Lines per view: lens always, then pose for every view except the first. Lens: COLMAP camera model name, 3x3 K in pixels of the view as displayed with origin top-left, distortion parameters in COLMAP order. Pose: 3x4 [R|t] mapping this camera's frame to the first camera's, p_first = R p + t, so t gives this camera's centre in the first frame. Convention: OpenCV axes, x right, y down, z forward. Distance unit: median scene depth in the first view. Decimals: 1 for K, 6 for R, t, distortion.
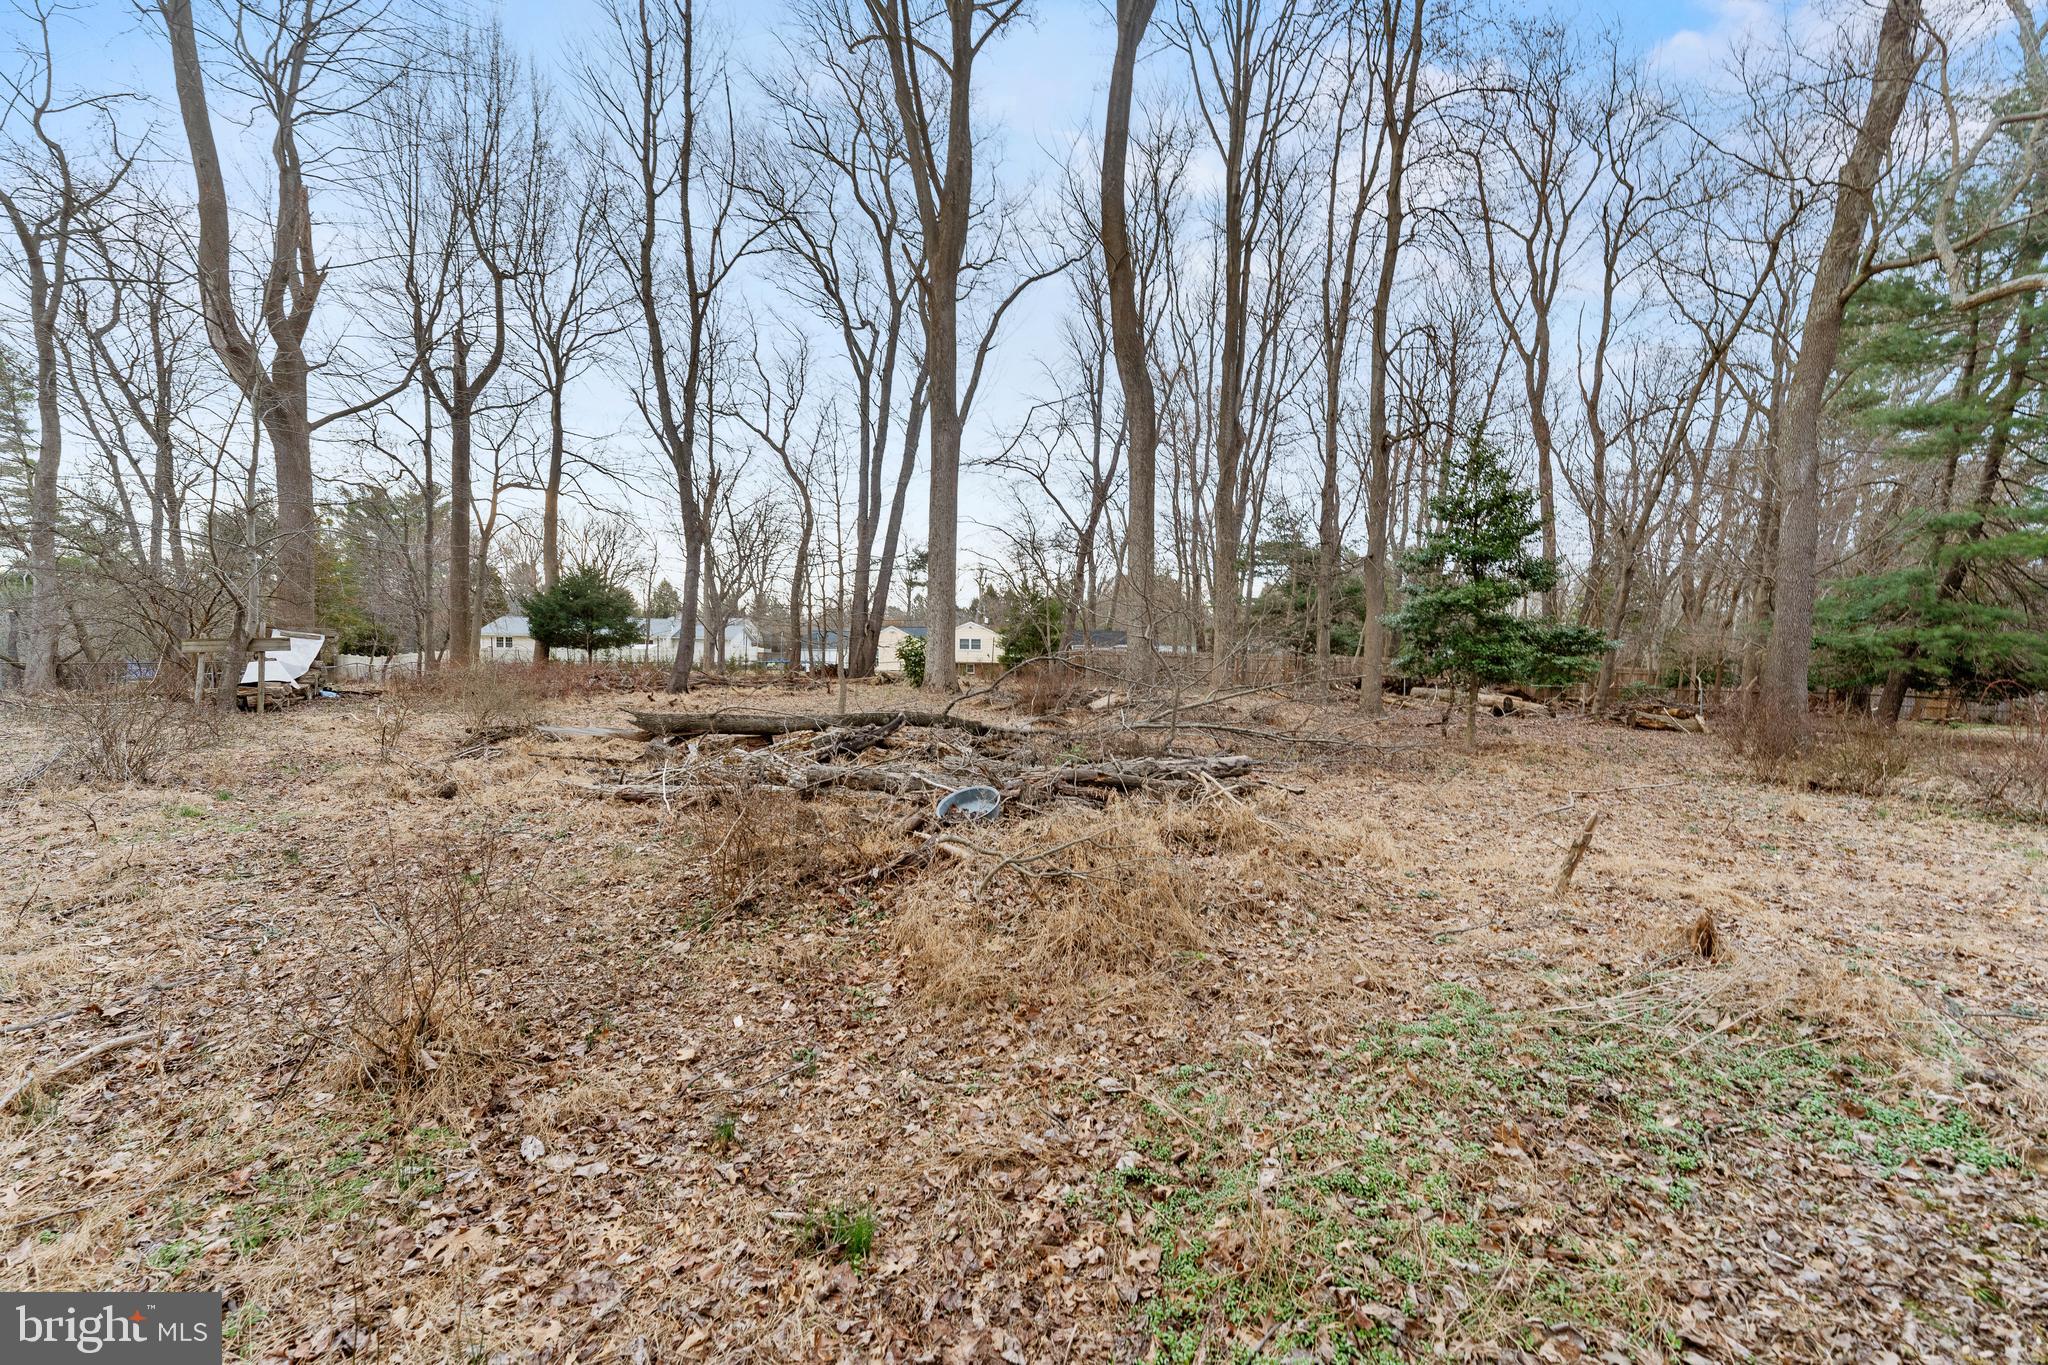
lens RADIAL K [[847.9, 0, 1022.9], [0, 847.9, 679.9], [0, 0, 1]] dist [-0.001071, -0.000008]
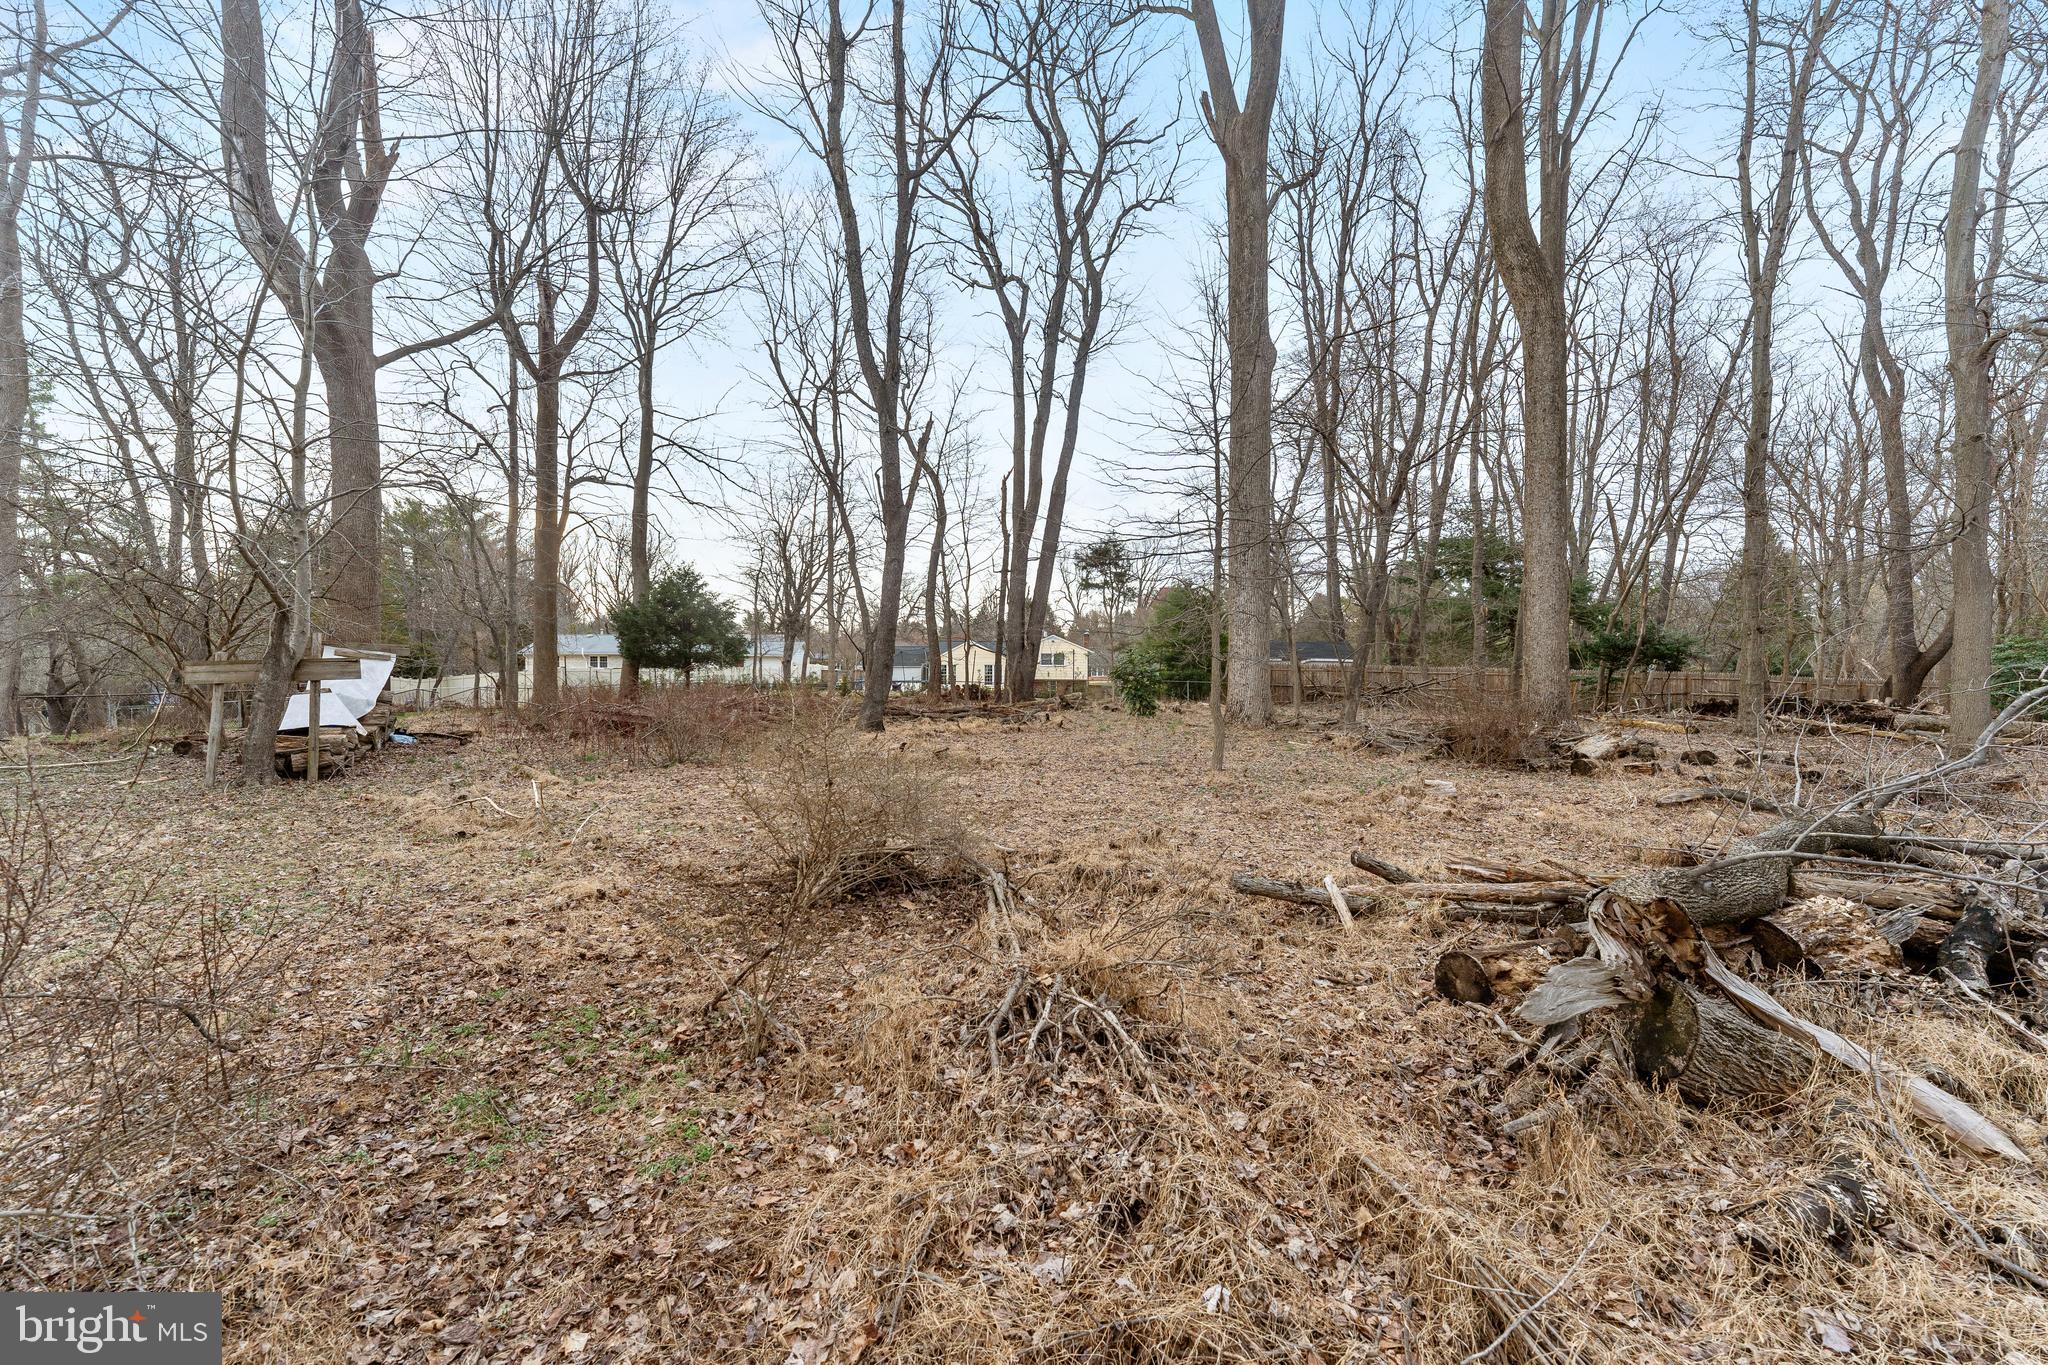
lens RADIAL K [[847.9, 0, 1025.2], [0, 847.9, 681.5], [0, 0, 1]] dist [-0.001071, -0.000008]
pose [[0.999792, -0.008584, -0.018497, -0.193839], [0.008287, 0.999836, -0.016085, -0.009526], [0.018633, 0.015928, 0.999700, 0.206016]]
